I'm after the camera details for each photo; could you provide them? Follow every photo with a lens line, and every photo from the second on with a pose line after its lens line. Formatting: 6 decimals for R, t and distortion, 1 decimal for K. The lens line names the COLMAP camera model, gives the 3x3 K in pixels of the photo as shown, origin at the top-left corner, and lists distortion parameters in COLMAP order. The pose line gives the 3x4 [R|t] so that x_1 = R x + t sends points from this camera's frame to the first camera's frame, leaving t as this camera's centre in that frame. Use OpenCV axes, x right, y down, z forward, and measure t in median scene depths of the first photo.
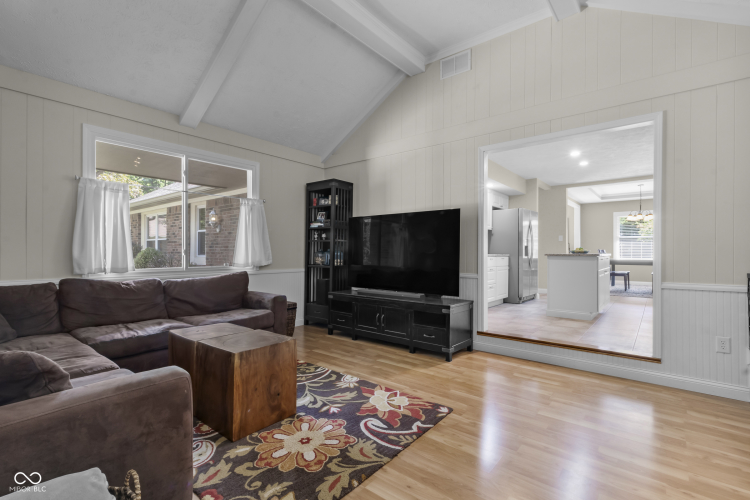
lens RADIAL K [[349.7, 0, 377.9], [0, 349.7, 249.1], [0, 0, 1]] dist [-0.002075, -0.000395]
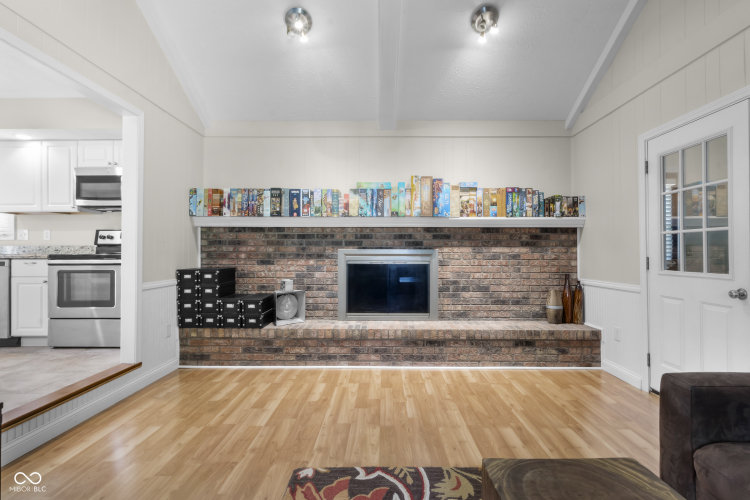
lens RADIAL K [[349.7, 0, 378.9], [0, 349.7, 250.6], [0, 0, 1]] dist [-0.002075, -0.000395]
pose [[-0.617519, 0.002433, 0.786552, -0.489179], [-0.005762, 0.999954, -0.007618, 0.000973], [-0.786535, -0.009236, -0.617477, 1.360850]]
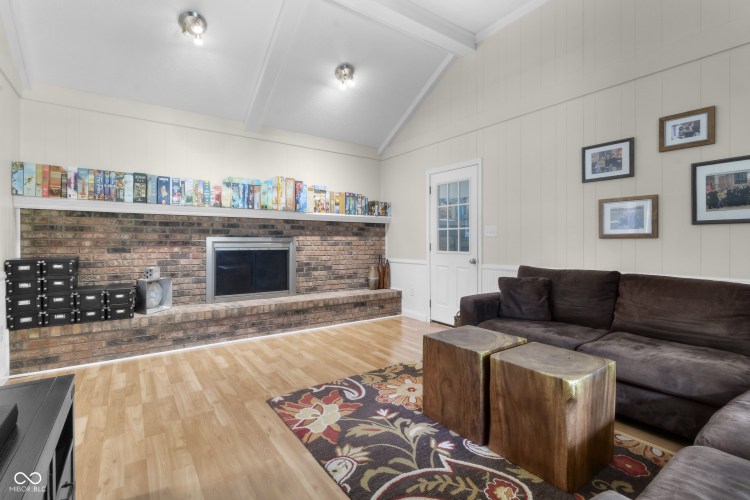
lens RADIAL K [[349.7, 0, 371.6], [0, 349.7, 240.7], [0, 0, 1]] dist [-0.002075, -0.000395]
pose [[-0.960215, -0.003874, 0.279234, -0.359073], [-0.005566, 0.999971, -0.005264, 0.007001], [-0.279206, -0.006609, -0.960209, 1.932698]]
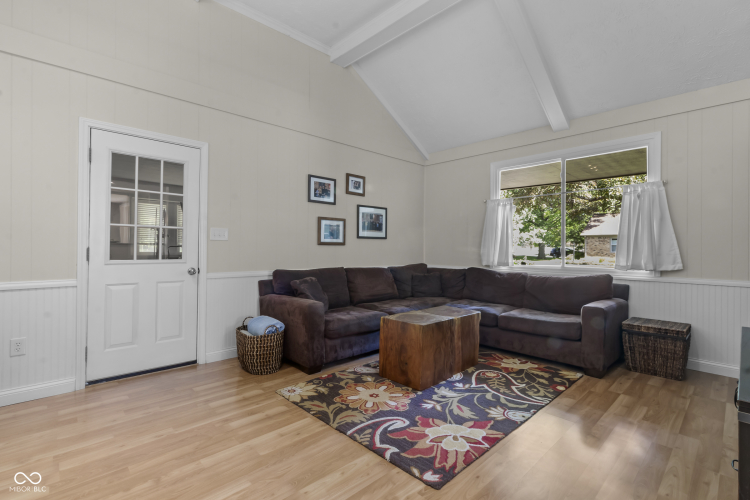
lens RADIAL K [[349.7, 0, 387.5], [0, 349.7, 247.8], [0, 0, 1]] dist [-0.002075, -0.000395]
pose [[-0.110923, -0.007484, -0.993801, 0.904889], [-0.004590, 0.999965, -0.007018, 0.012329], [0.993818, 0.003783, -0.110953, 1.008152]]
